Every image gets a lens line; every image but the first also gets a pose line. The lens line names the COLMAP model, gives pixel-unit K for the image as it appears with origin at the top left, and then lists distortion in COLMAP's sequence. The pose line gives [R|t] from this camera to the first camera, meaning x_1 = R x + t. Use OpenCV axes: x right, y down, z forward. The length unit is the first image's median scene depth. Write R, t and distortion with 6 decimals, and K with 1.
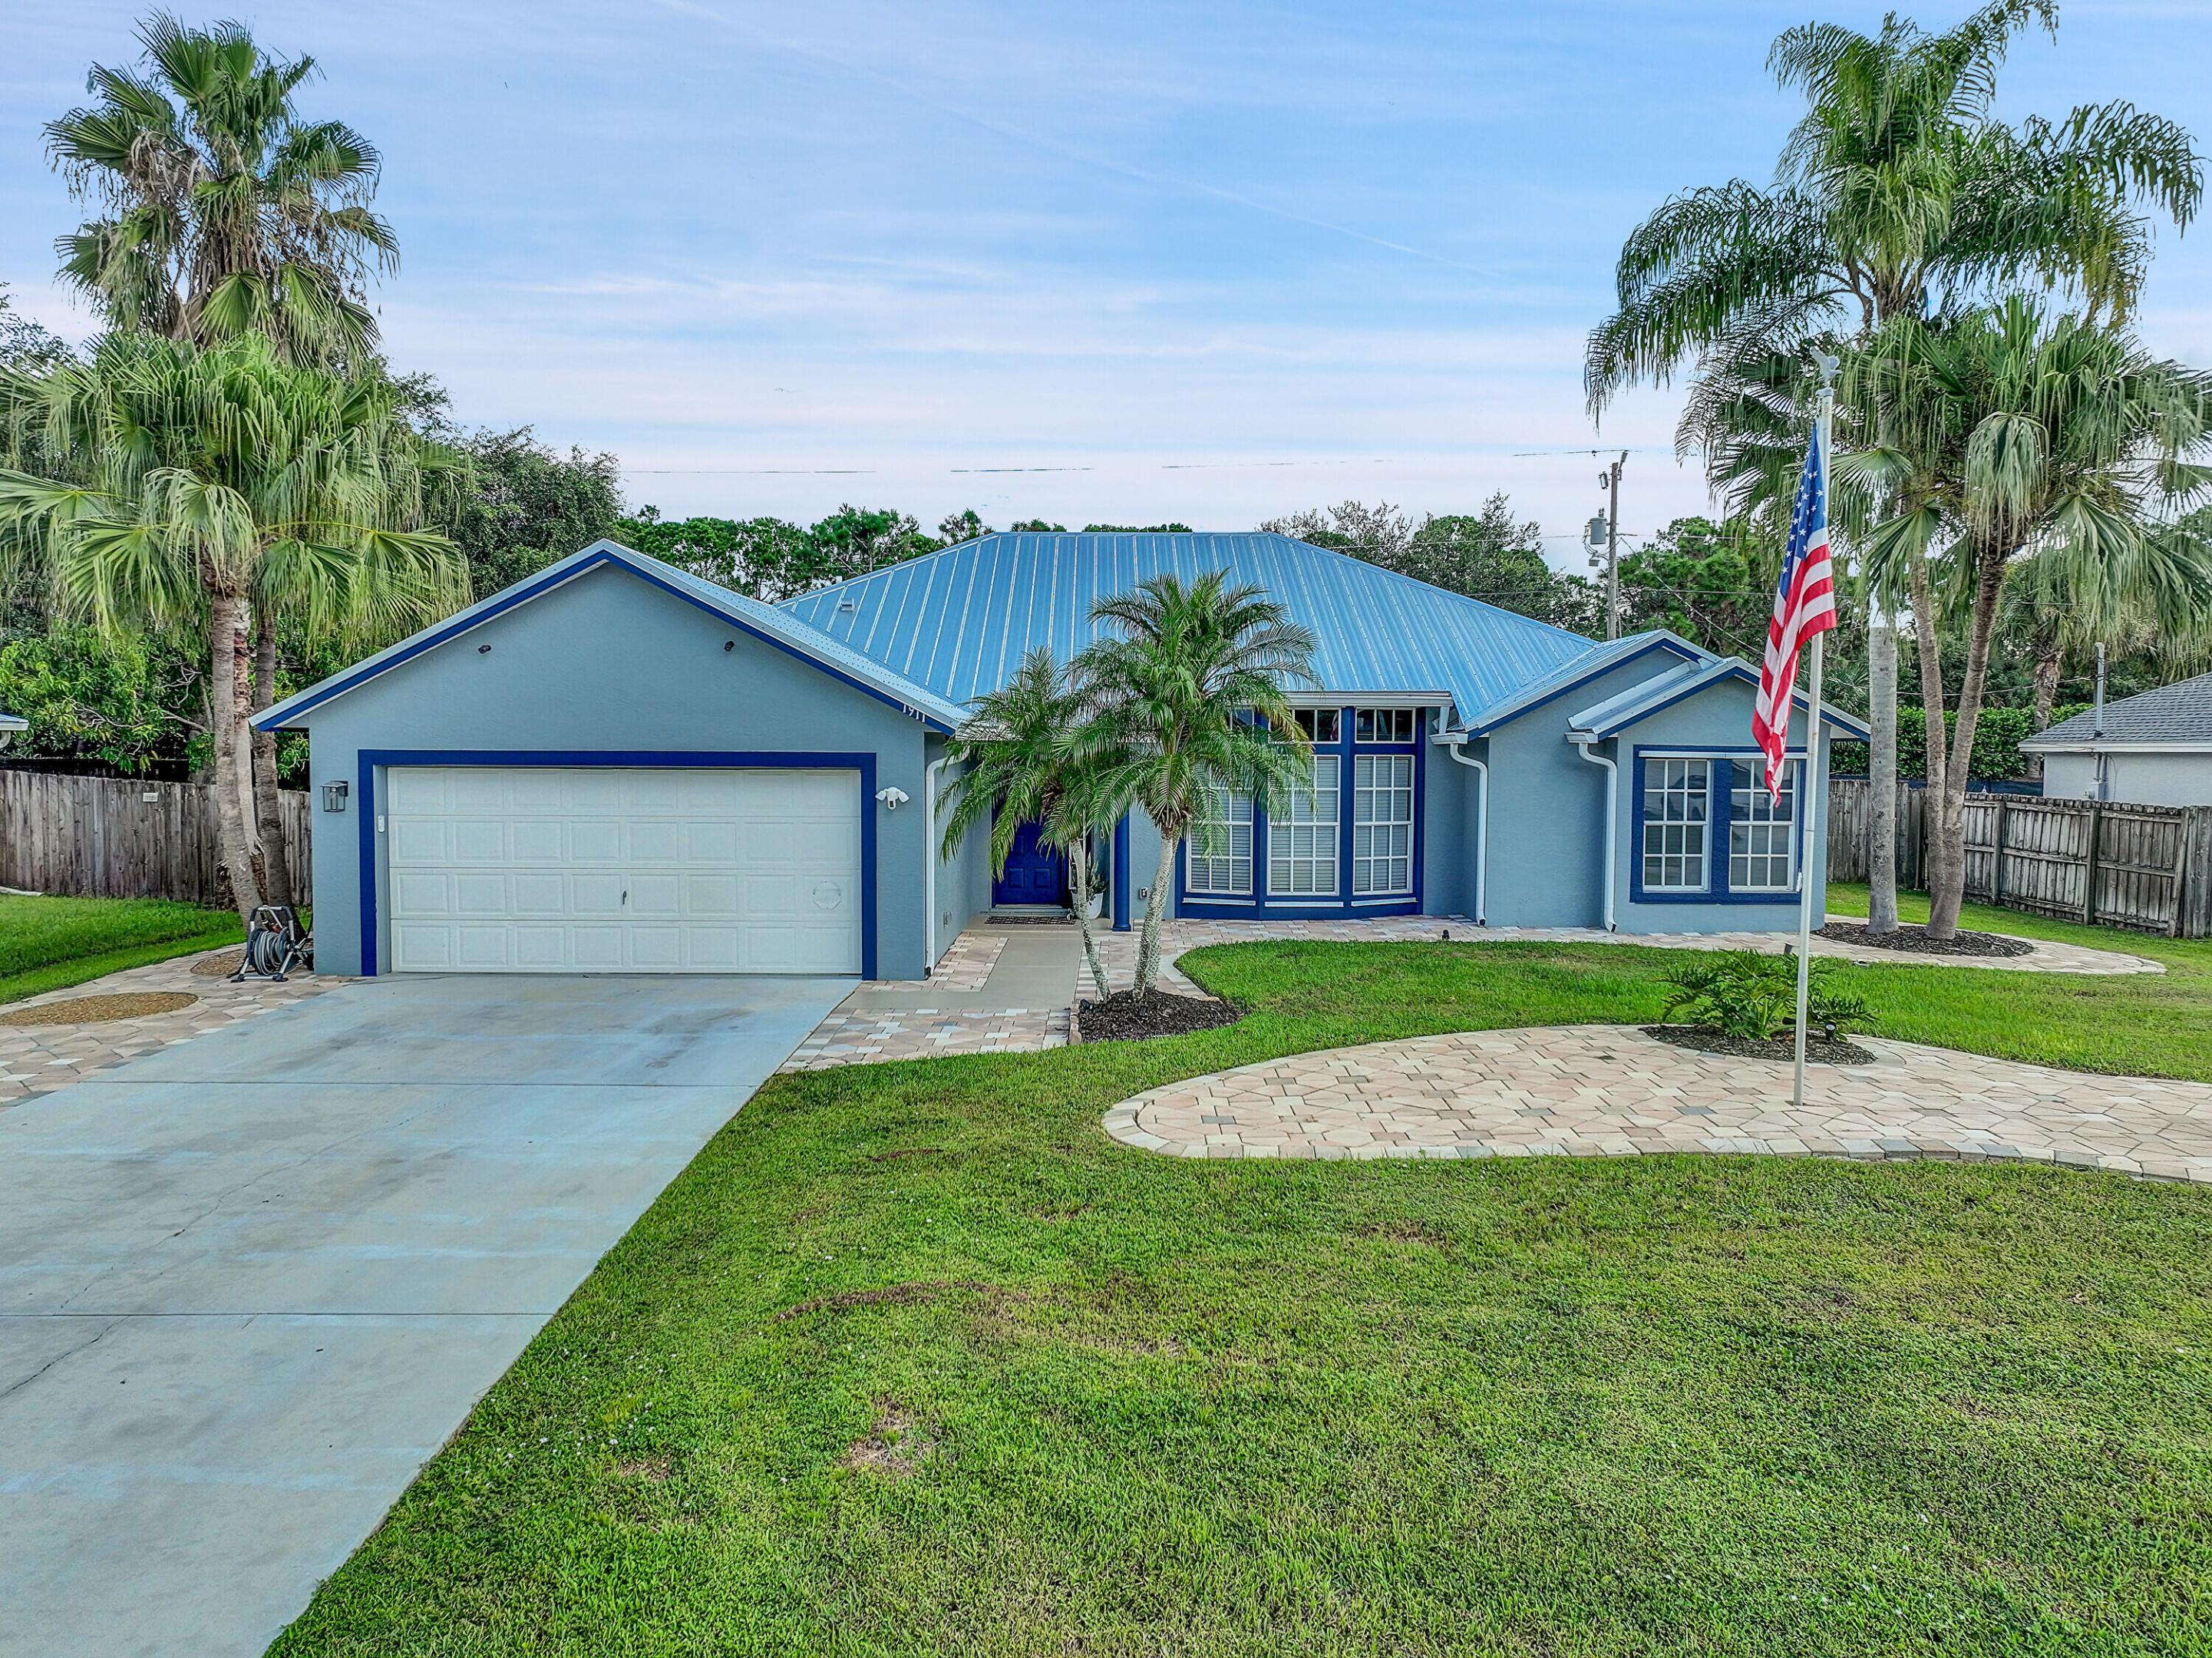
lens RADIAL K [[1561.6, 0, 1116.0], [0, 1561.6, 839.0], [0, 0, 1]] dist [0.010324, 0.004321]
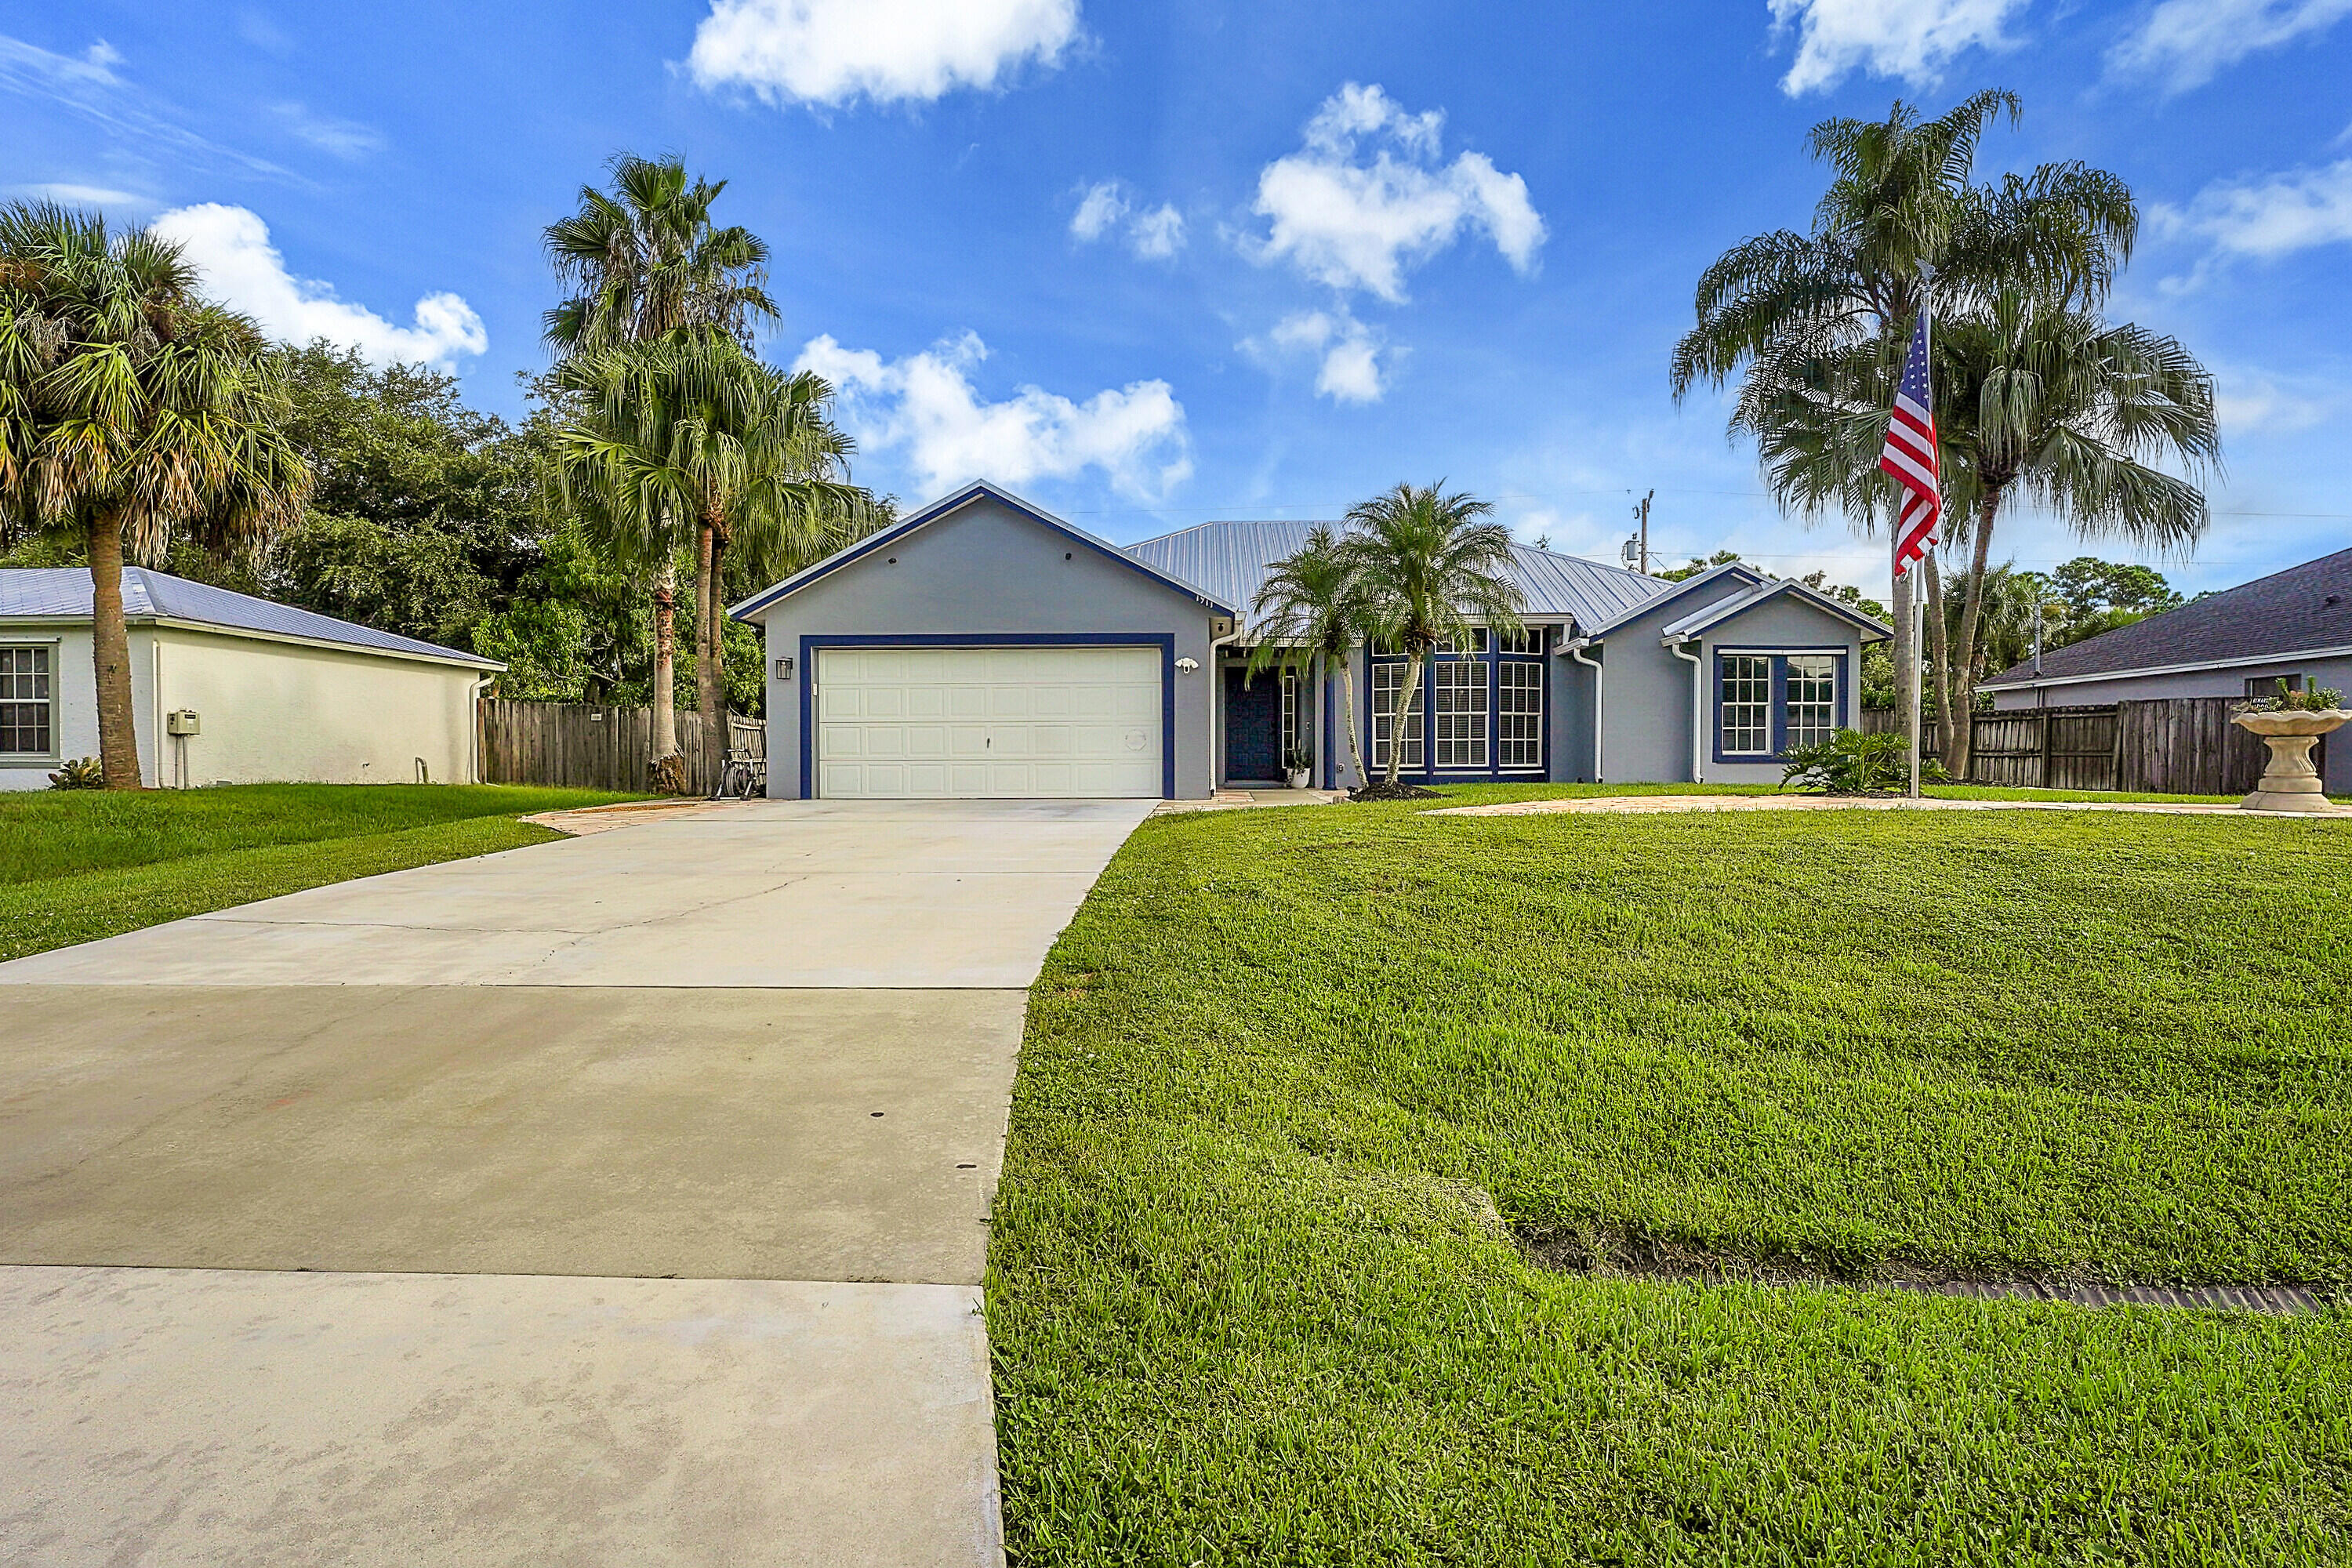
lens RADIAL K [[1211.2, 0, 1188.8], [0, 1211.2, 800.0], [0, 0, 1]] dist [-0.000965, 0.002583]
pose [[0.999711, -0.006026, -0.023278, -0.096655], [0.005207, 0.999371, -0.035072, 0.106488], [0.023475, 0.034941, 0.999114, -0.047508]]
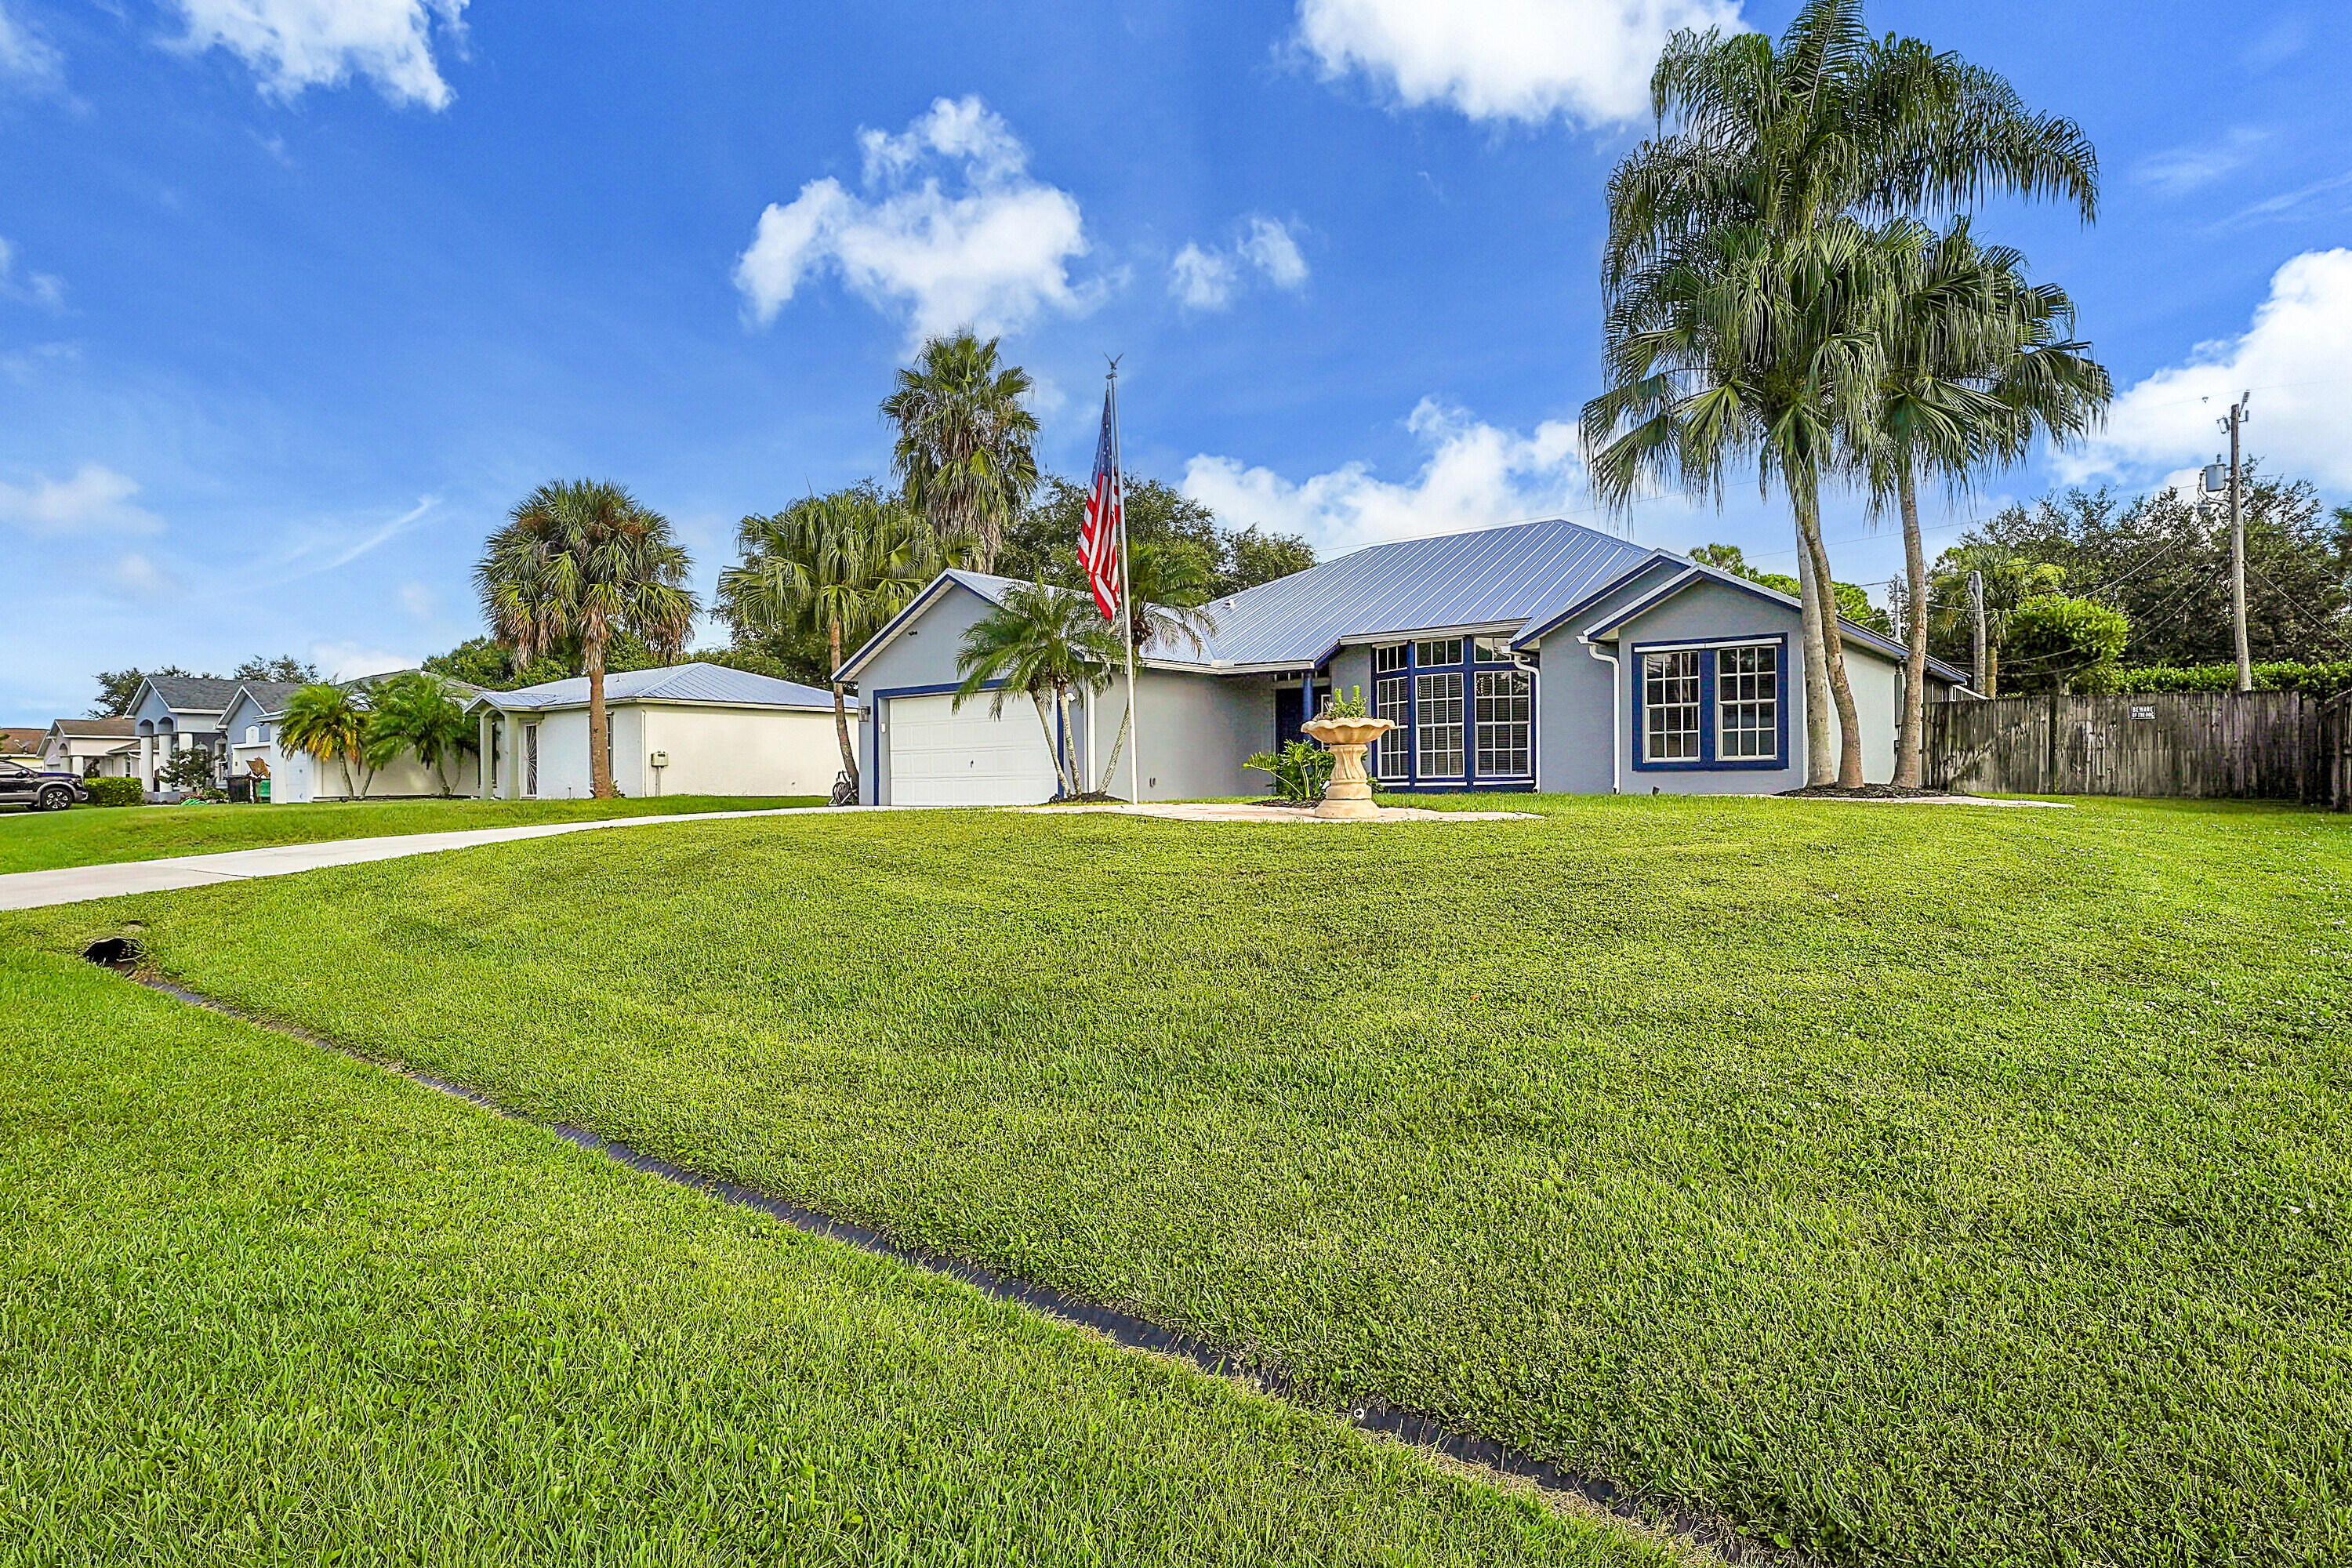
lens RADIAL K [[1295.2, 0, 1162.8], [0, 1295.2, 815.4], [0, 0, 1]] dist [-0.002110, 0.002469]
pose [[0.781198, 0.000825, -0.624283, 0.679672], [-0.026719, 0.999127, -0.032114, 0.119197], [0.623711, 0.041768, 0.780538, -0.034982]]
